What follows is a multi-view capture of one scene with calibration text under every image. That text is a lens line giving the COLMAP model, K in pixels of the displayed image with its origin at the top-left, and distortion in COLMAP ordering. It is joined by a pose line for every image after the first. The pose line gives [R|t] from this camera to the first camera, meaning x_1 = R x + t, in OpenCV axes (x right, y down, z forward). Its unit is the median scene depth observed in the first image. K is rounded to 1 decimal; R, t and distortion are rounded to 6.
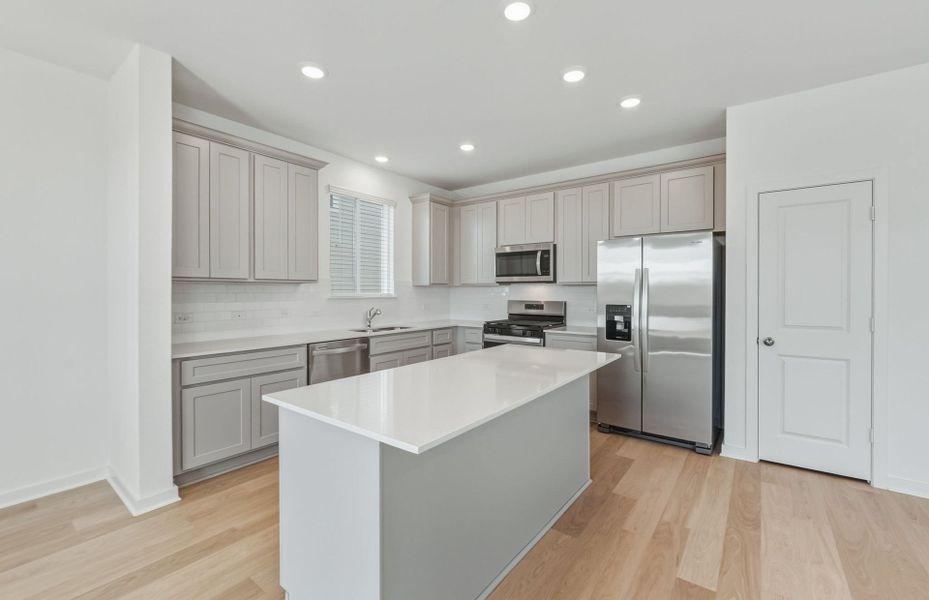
lens RADIAL K [[388.9, 0, 465.9], [0, 388.9, 293.8], [0, 0, 1]] dist [-0.007735, -0.000091]
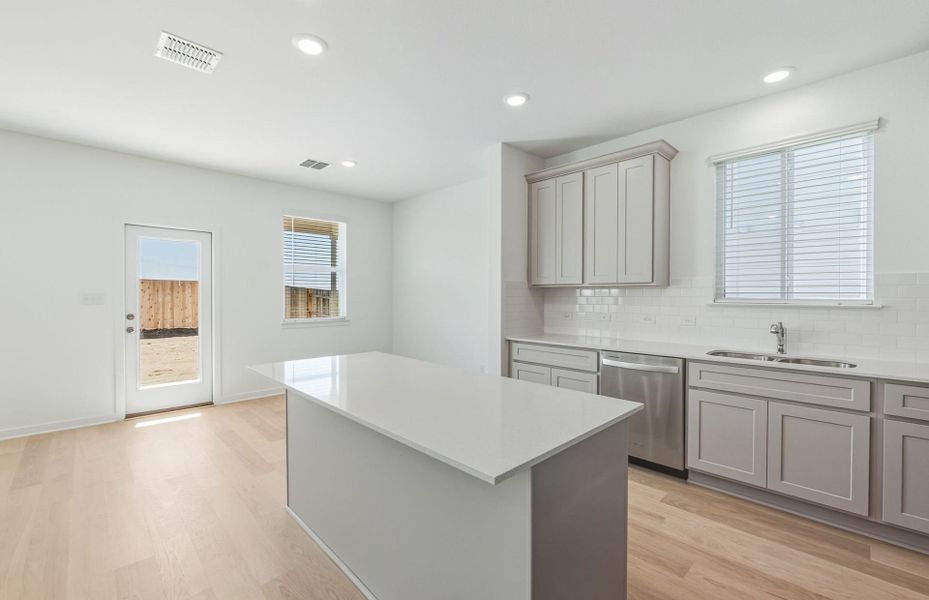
lens RADIAL K [[388.9, 0, 465.9], [0, 388.9, 293.8], [0, 0, 1]] dist [-0.007735, -0.000091]
pose [[-0.150654, -0.004098, -0.988578, 0.542338], [-0.008150, 0.999963, -0.002903, -0.003366], [0.988553, 0.007619, -0.150681, 0.745073]]
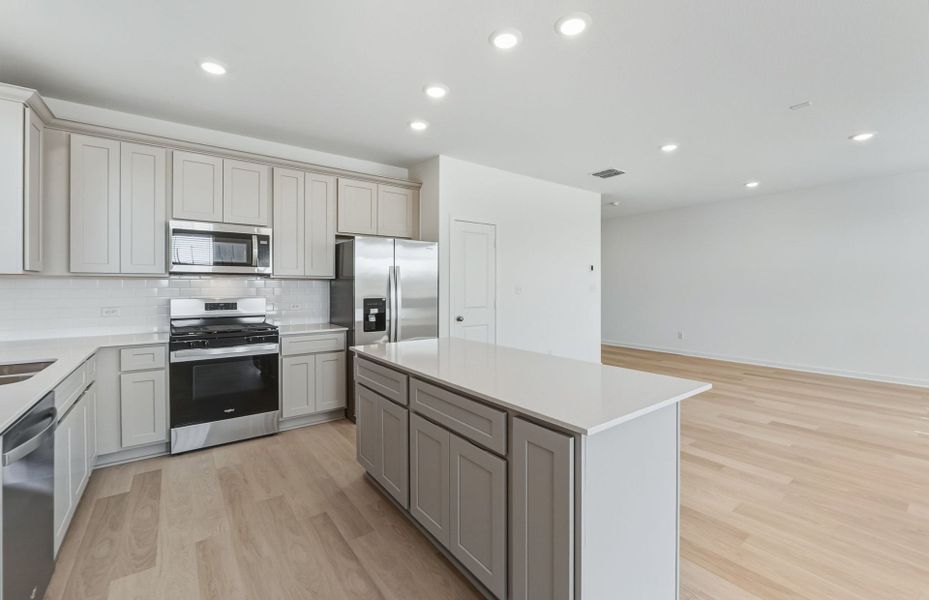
lens RADIAL K [[396.9, 0, 467.7], [0, 396.9, 285.0], [0, 0, 1]] dist [-0.002419, -0.000083]
pose [[0.278077, -0.001099, 0.960558, -0.581722], [0.007271, 0.999973, -0.000961, -0.005892], [-0.960531, 0.007252, 0.278077, 0.440063]]
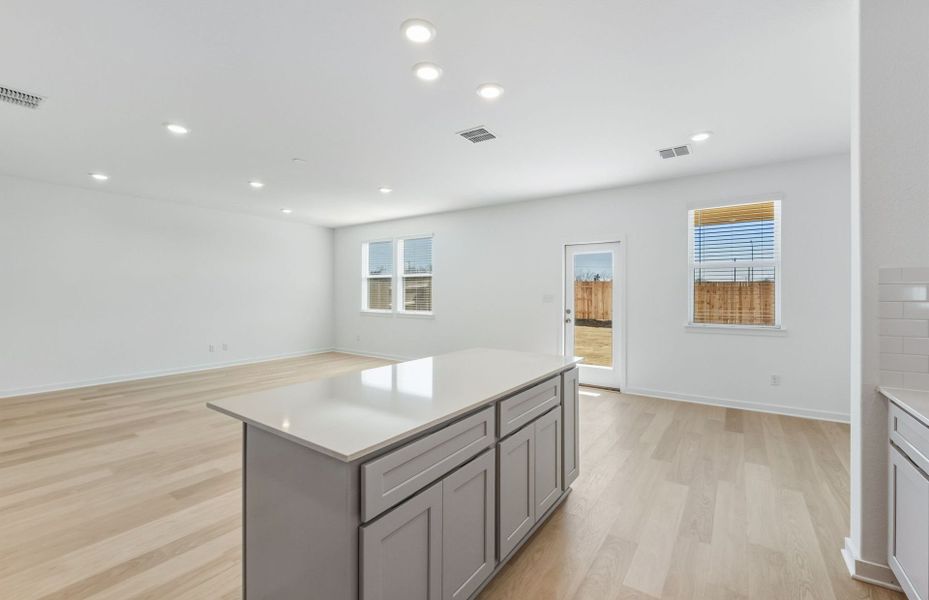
lens RADIAL K [[388.9, 0, 465.9], [0, 388.9, 293.8], [0, 0, 1]] dist [-0.007735, -0.000091]
pose [[-0.999291, -0.002553, -0.037566, 0.029341], [-0.002723, 0.999986, 0.004457, -0.009320], [0.037554, 0.004556, -0.999284, 1.181327]]
